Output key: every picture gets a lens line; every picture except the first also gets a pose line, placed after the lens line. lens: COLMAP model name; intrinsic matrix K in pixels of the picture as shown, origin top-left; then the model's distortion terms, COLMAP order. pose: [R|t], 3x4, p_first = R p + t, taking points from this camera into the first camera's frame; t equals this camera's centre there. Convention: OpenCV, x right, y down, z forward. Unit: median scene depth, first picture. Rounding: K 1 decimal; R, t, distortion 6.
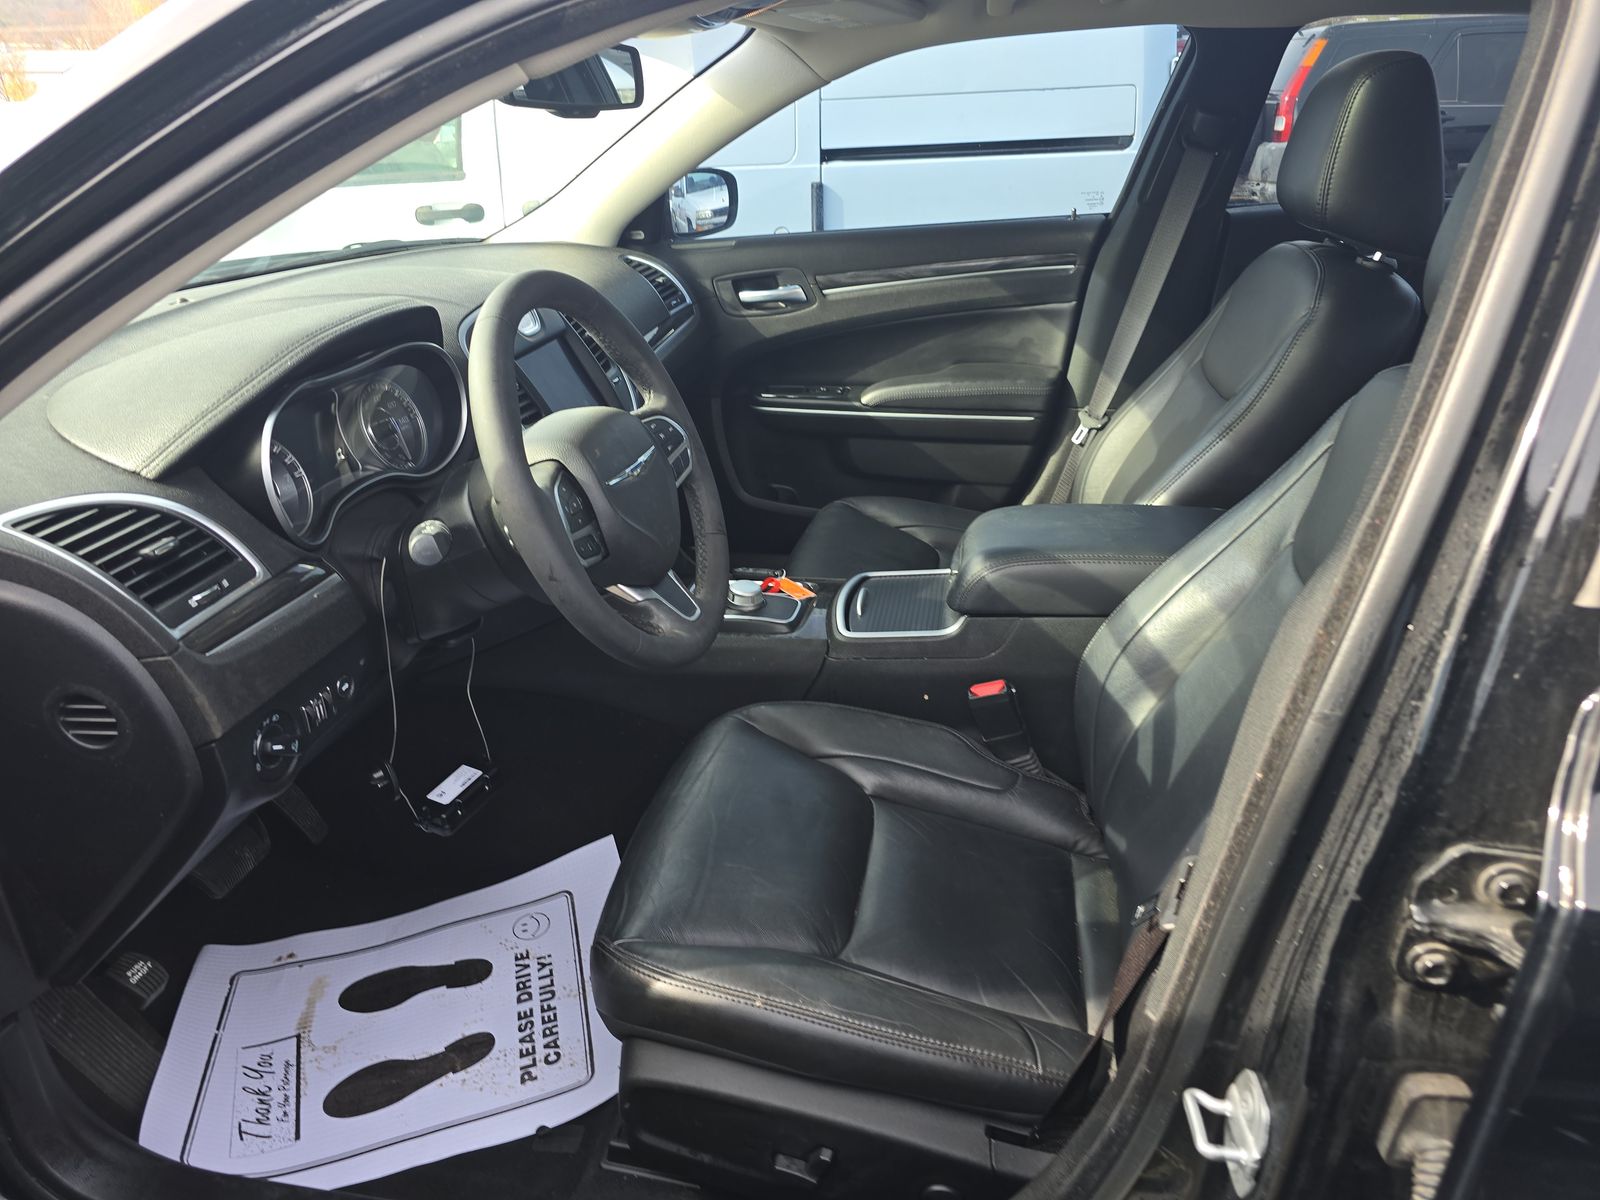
lens RADIAL K [[1082.7, 0, 802.0], [0, 1082.7, 604.3], [0, 0, 1]] dist [0.088313, -0.104360]
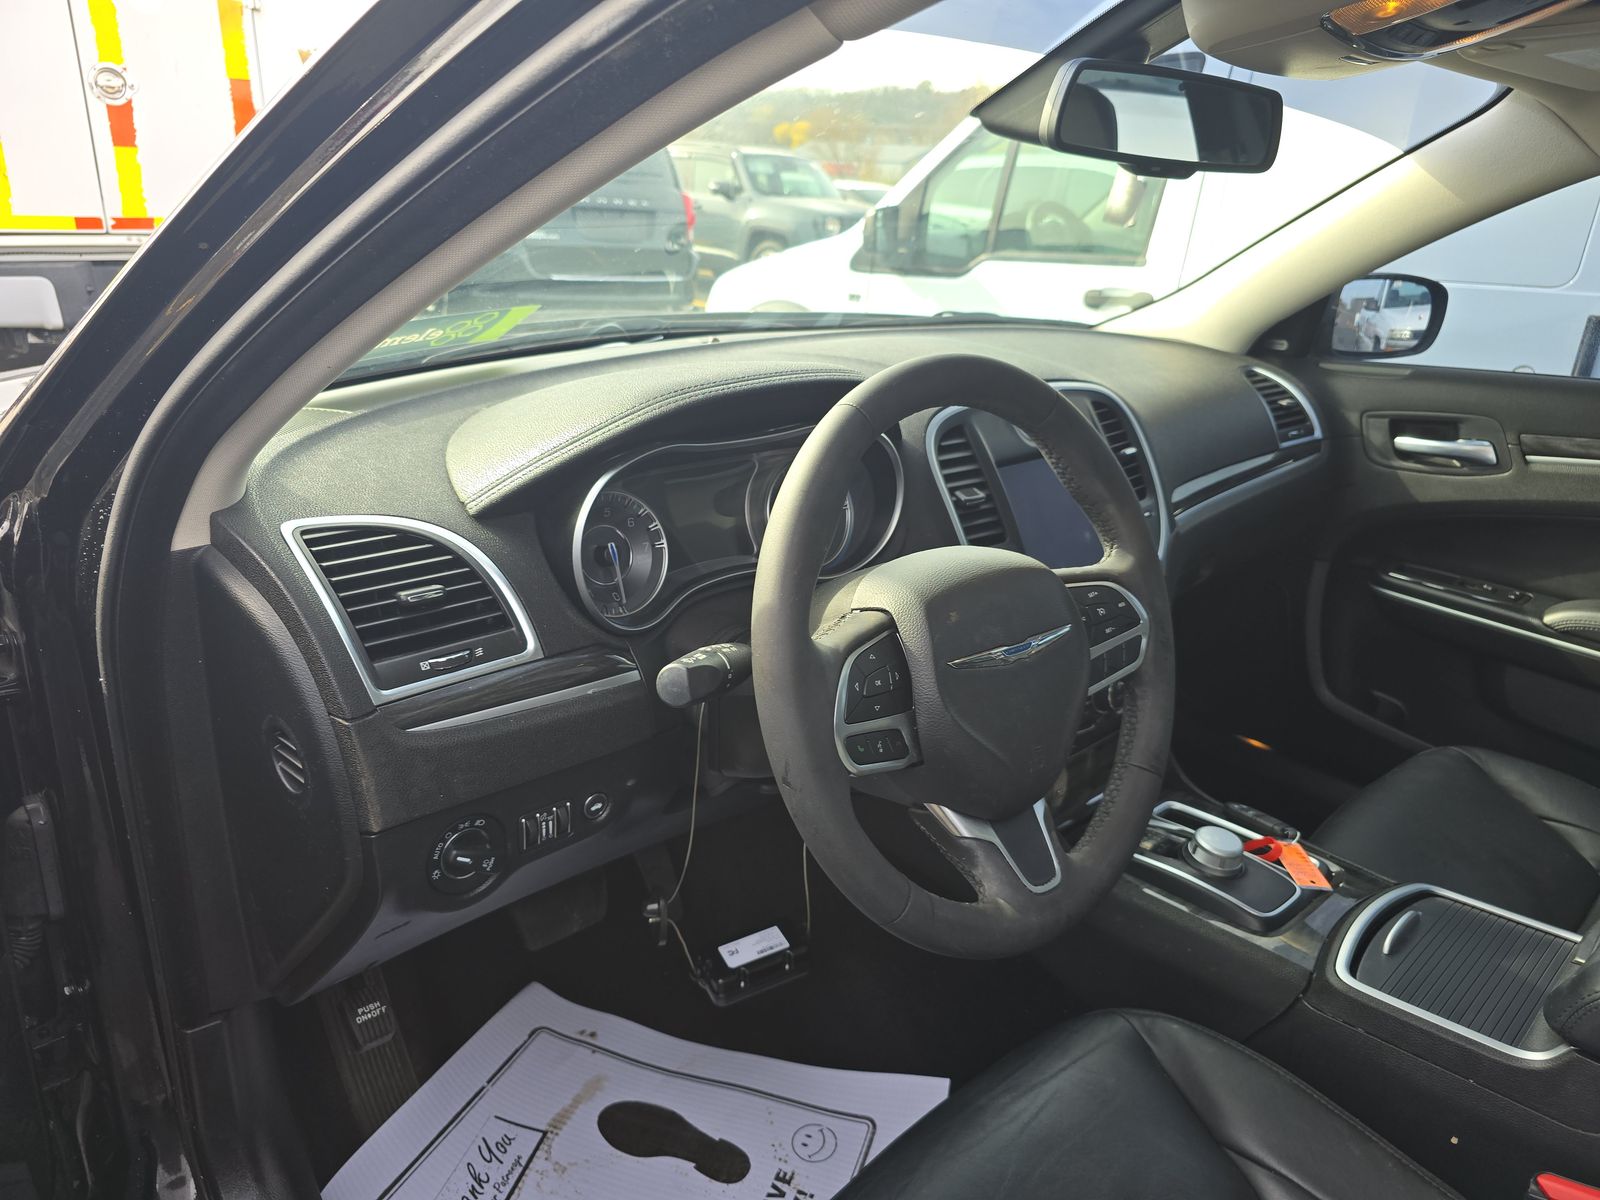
lens RADIAL K [[1101.9, 0, 800.0], [0, 1101.9, 600.0], [0, 0, 1]] dist [0.016492, -0.004231]
pose [[0.801926, 0.265668, -0.535103, 0.074958], [-0.309789, 0.950774, 0.007778, -0.090359], [0.510828, 0.159532, 0.844751, 0.260745]]
